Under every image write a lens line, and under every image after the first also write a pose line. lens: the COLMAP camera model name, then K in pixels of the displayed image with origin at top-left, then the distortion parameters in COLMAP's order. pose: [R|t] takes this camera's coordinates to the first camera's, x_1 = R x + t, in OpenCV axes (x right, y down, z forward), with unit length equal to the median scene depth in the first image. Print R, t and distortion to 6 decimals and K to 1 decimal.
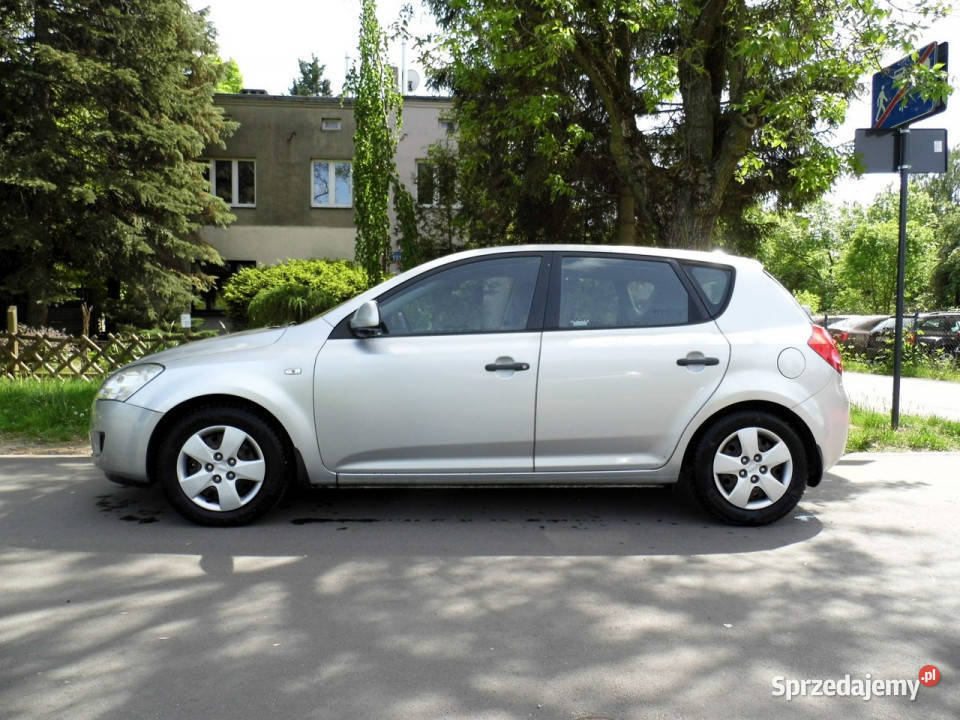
lens RADIAL K [[708.2, 0, 480.0], [0, 708.2, 360.0], [0, 0, 1]] dist [-0.002079, -0.001426]
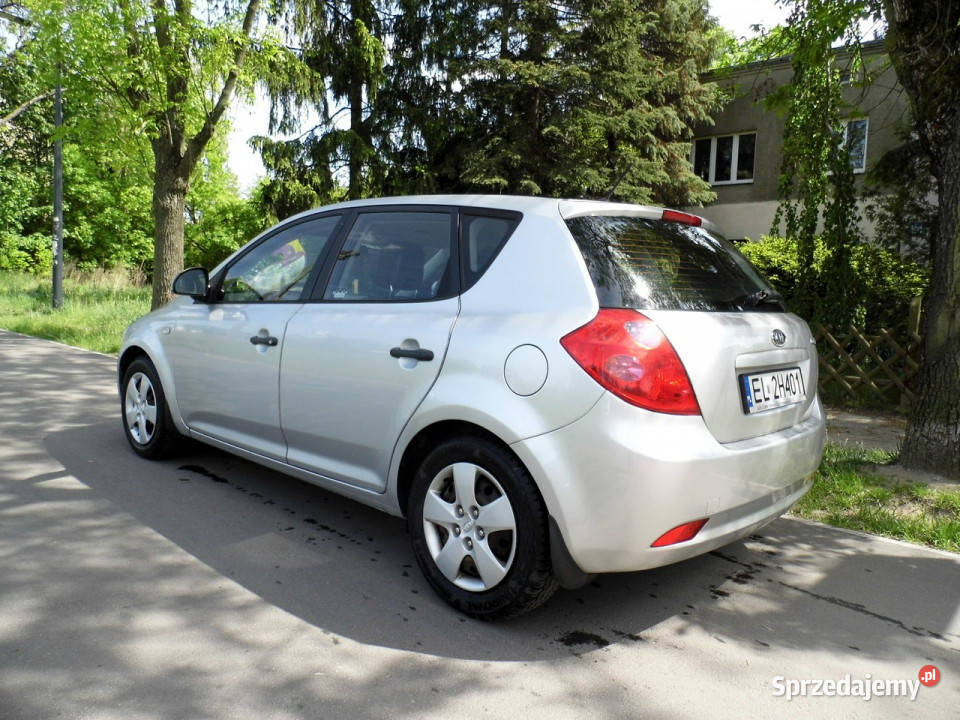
lens RADIAL K [[708.2, 0, 480.0], [0, 708.2, 360.0], [0, 0, 1]] dist [-0.002079, -0.001426]
pose [[0.681211, 0.090203, -0.726509, 0.849227], [-0.073160, 0.995800, 0.055039, -0.034287], [0.728423, 0.015658, 0.684949, 0.564383]]
